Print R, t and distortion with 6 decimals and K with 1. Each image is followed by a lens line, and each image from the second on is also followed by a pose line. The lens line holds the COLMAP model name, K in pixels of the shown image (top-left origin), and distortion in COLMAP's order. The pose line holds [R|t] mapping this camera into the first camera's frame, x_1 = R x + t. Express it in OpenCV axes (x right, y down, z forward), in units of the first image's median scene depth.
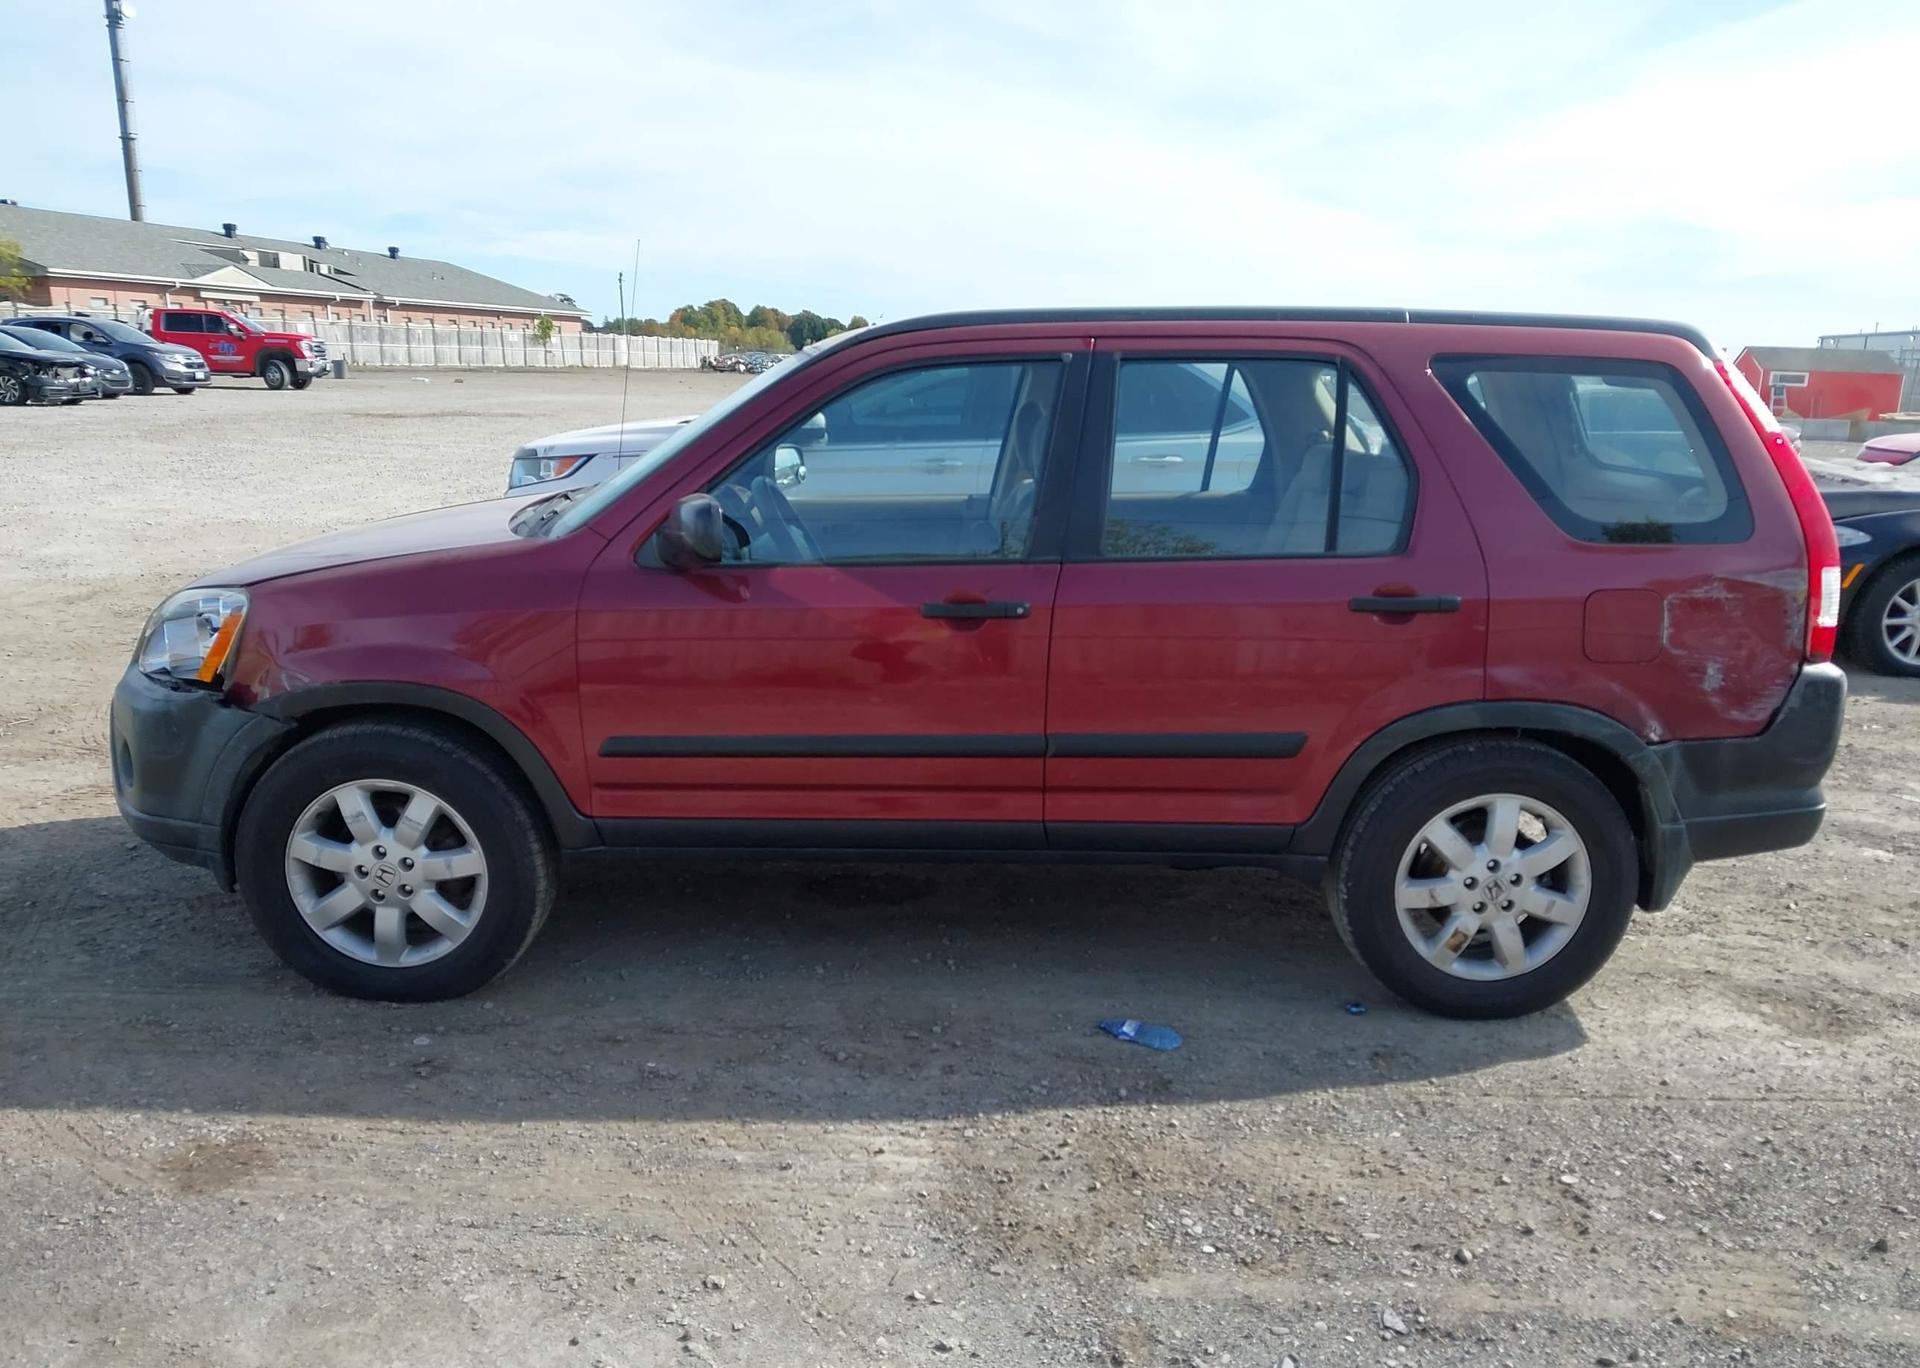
lens RADIAL K [[1547.1, 0, 953.0], [0, 1547.1, 726.1], [0, 0, 1]] dist [0.033043, -0.028238]
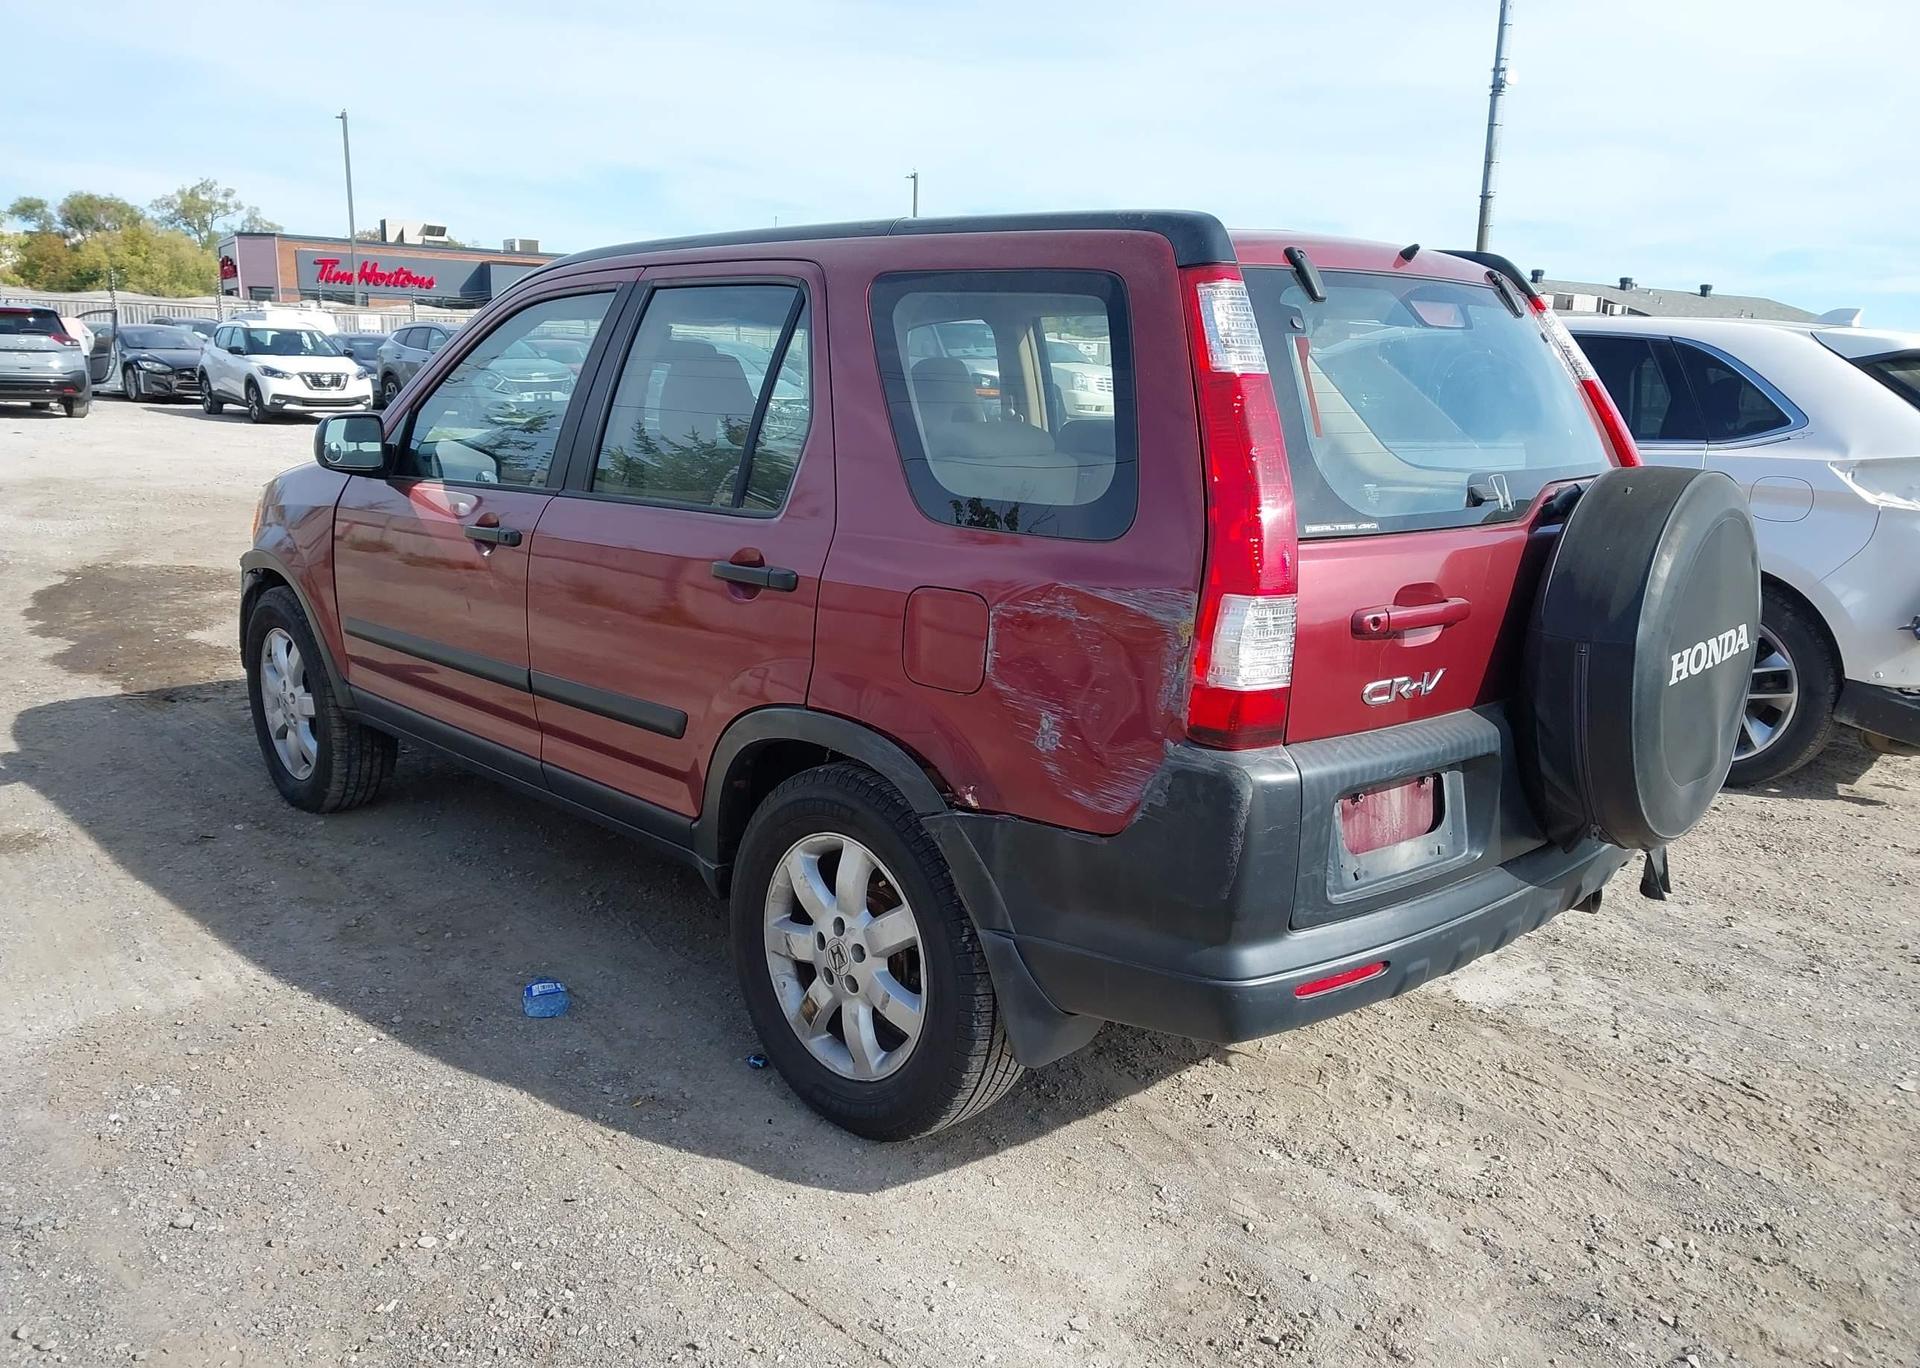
lens RADIAL K [[1547.1, 0, 955.3], [0, 1547.1, 701.1], [0, 0, 1]] dist [0.033043, -0.028238]
pose [[0.668772, 0.159377, -0.726184, 0.952454], [-0.191655, 0.980698, 0.038732, -0.063742], [0.718340, 0.113274, 0.686409, 0.504664]]
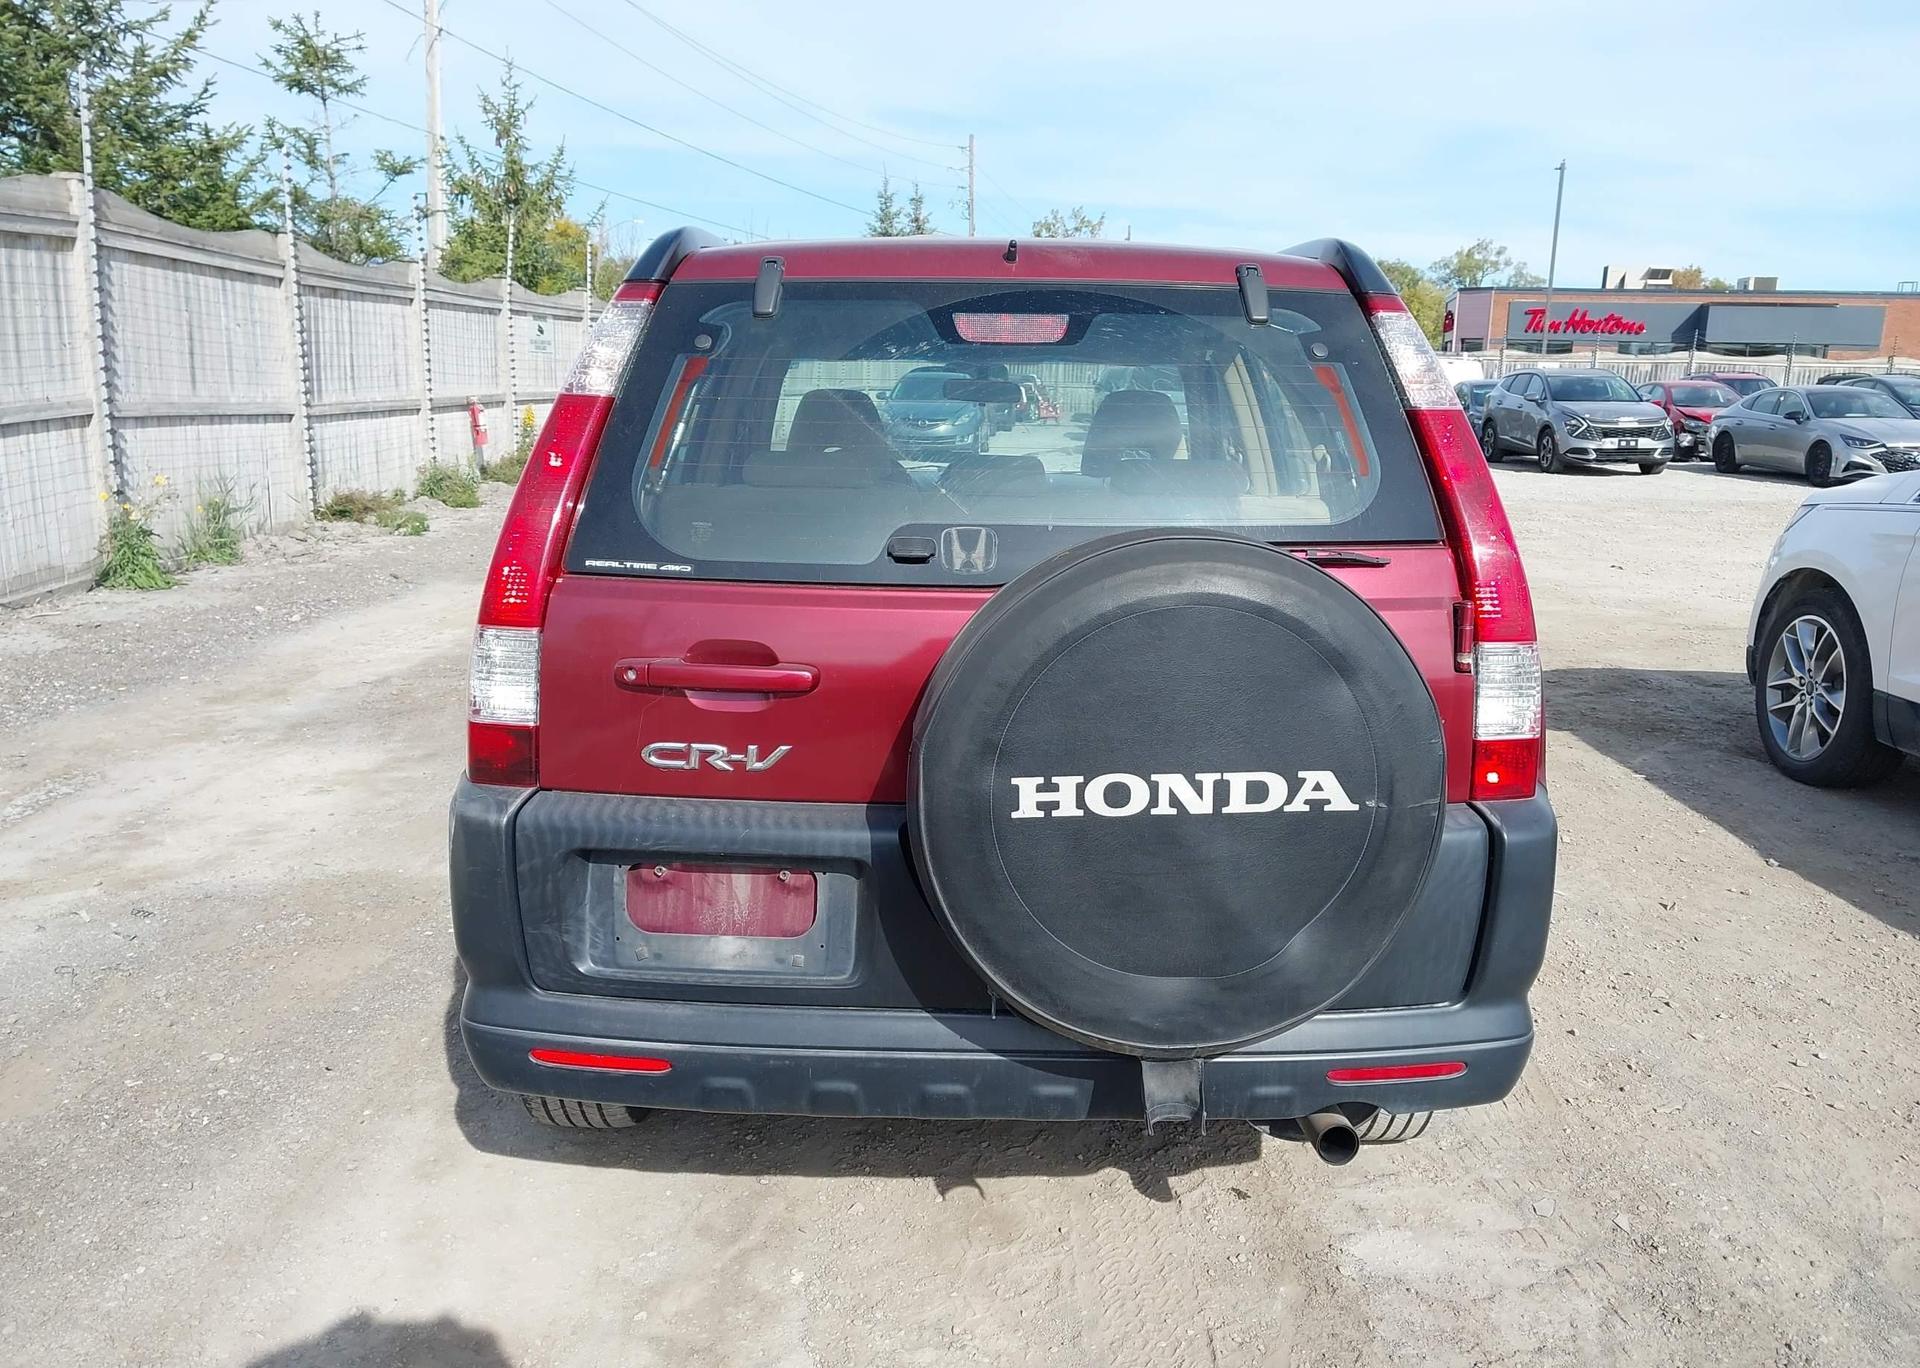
lens RADIAL K [[1547.1, 0, 955.4], [0, 1547.1, 682.3], [0, 0, 1]] dist [0.033043, -0.028238]
pose [[-0.046889, 0.174223, -0.983589, 1.162875], [-0.259779, 0.948664, 0.180420, -0.239022], [0.964529, 0.263975, 0.000778, 1.194726]]
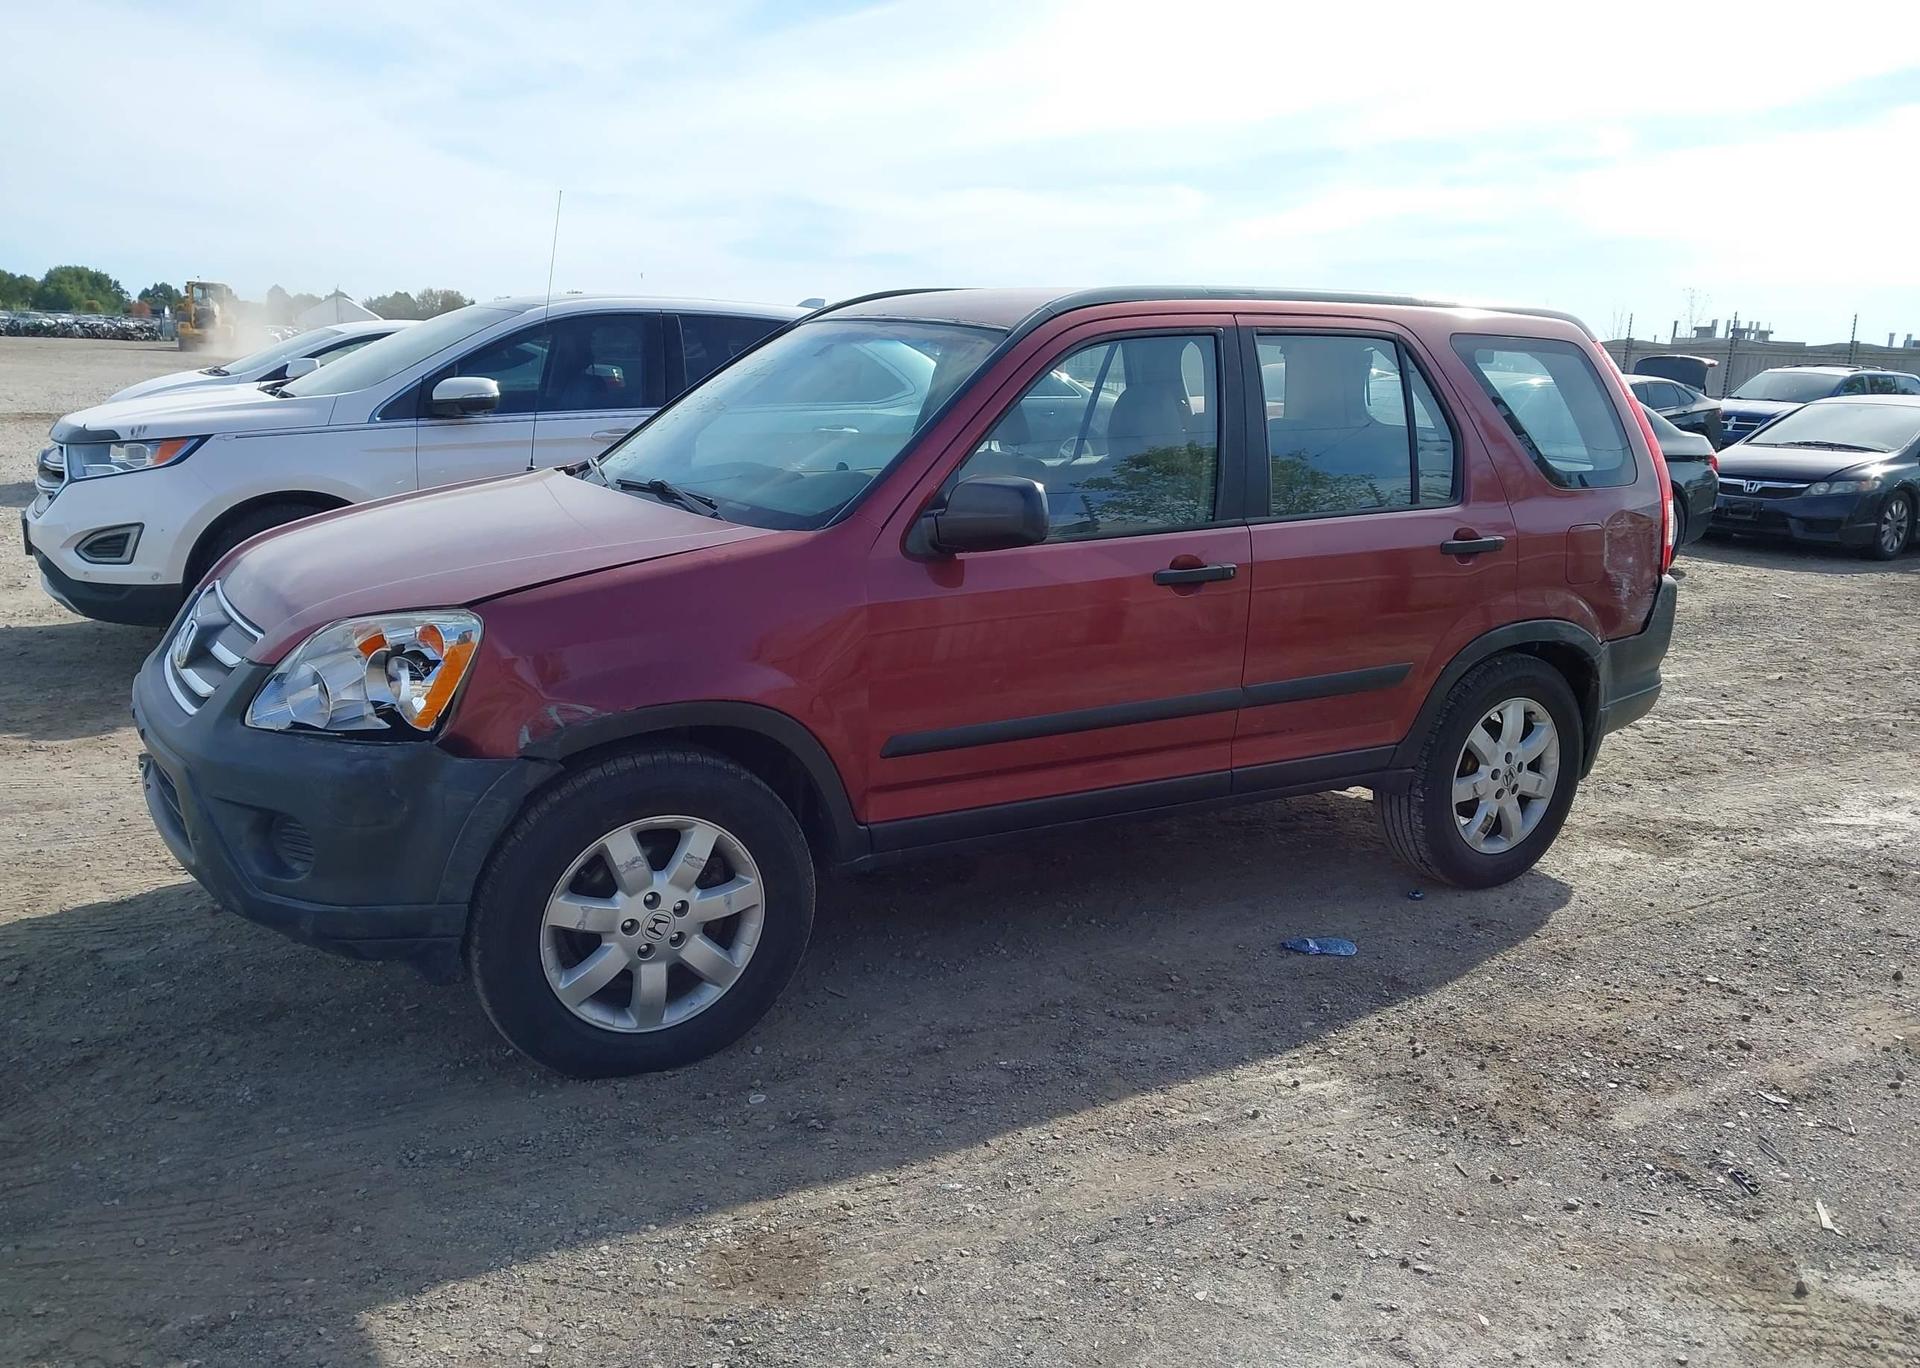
lens RADIAL K [[1547.1, 0, 980.4], [0, 1547.1, 715.2], [0, 0, 1]] dist [0.033043, -0.028238]
pose [[0.851809, -0.110508, 0.512064, -0.649792], [0.102680, 0.993756, 0.043655, -0.041408], [-0.513691, 0.015393, 0.857837, 0.159592]]
